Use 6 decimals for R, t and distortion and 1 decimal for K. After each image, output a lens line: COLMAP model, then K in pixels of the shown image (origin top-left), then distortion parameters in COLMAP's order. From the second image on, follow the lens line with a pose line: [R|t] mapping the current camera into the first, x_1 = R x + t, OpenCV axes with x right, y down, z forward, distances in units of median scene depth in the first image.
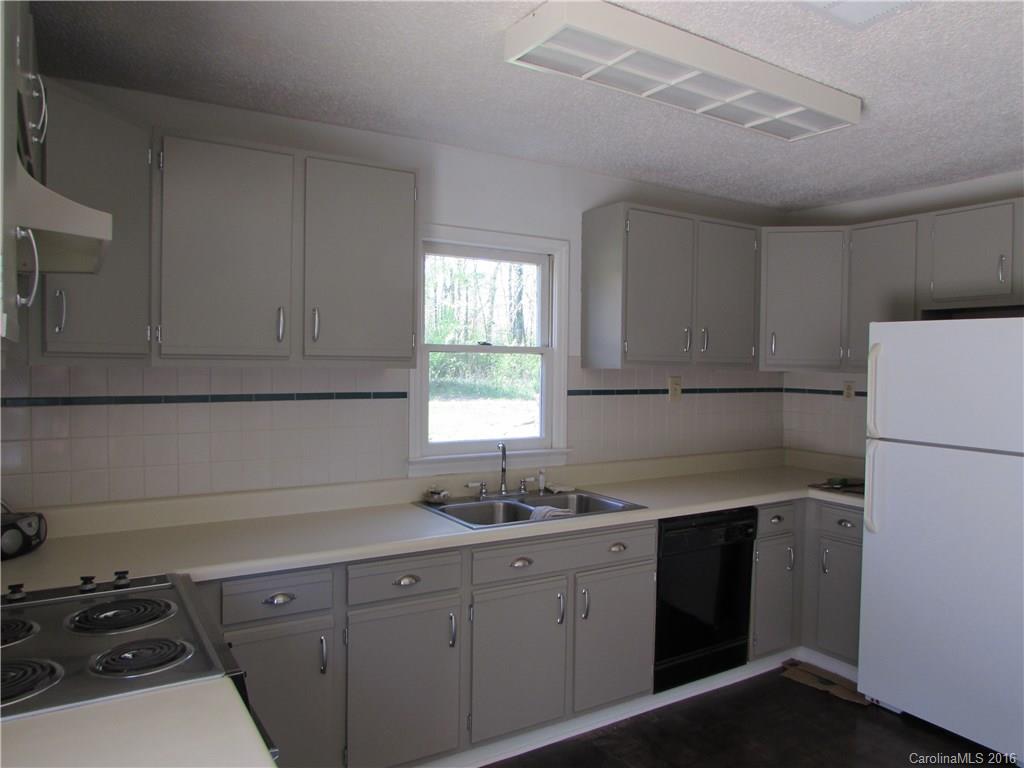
lens RADIAL K [[714.0, 0, 512.0], [0, 714.0, 384.0], [0, 0, 1]] dist [-0.035984, 0.002330]
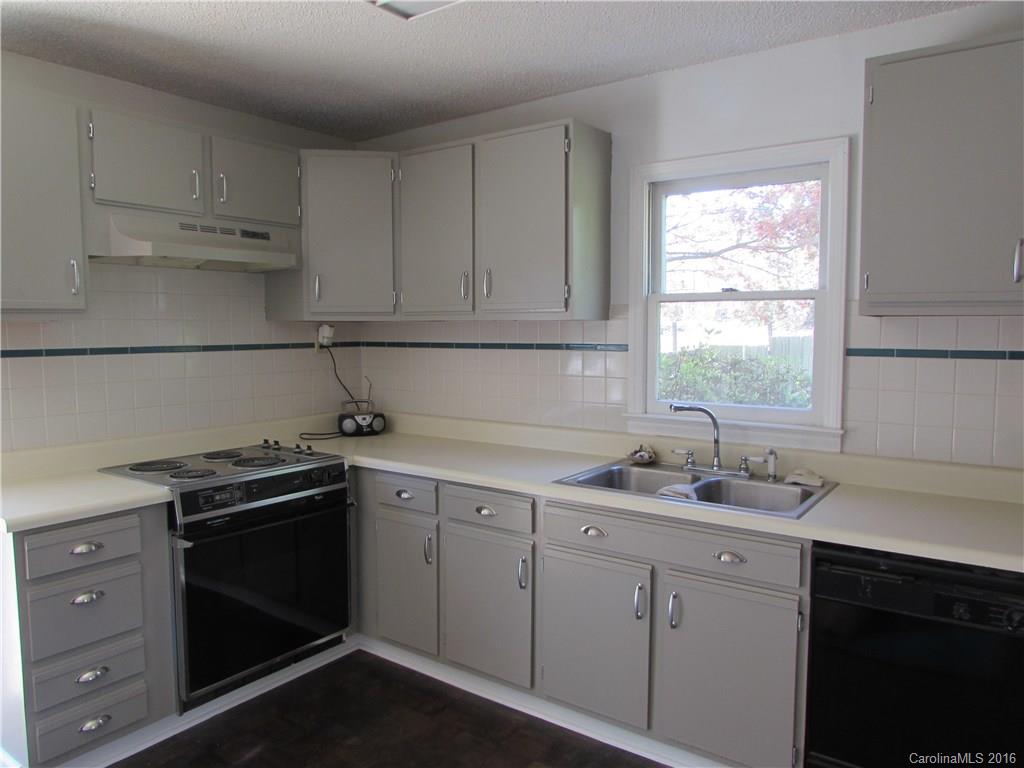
lens RADIAL K [[729.6, 0, 512.8], [0, 729.6, 377.1], [0, 0, 1]] dist [-0.034091, 0.003546]
pose [[0.376953, 0.052060, -0.924768, 0.690980], [-0.019207, 0.998644, 0.048390, 0.009899], [0.926033, -0.000479, 0.377442, 0.466999]]
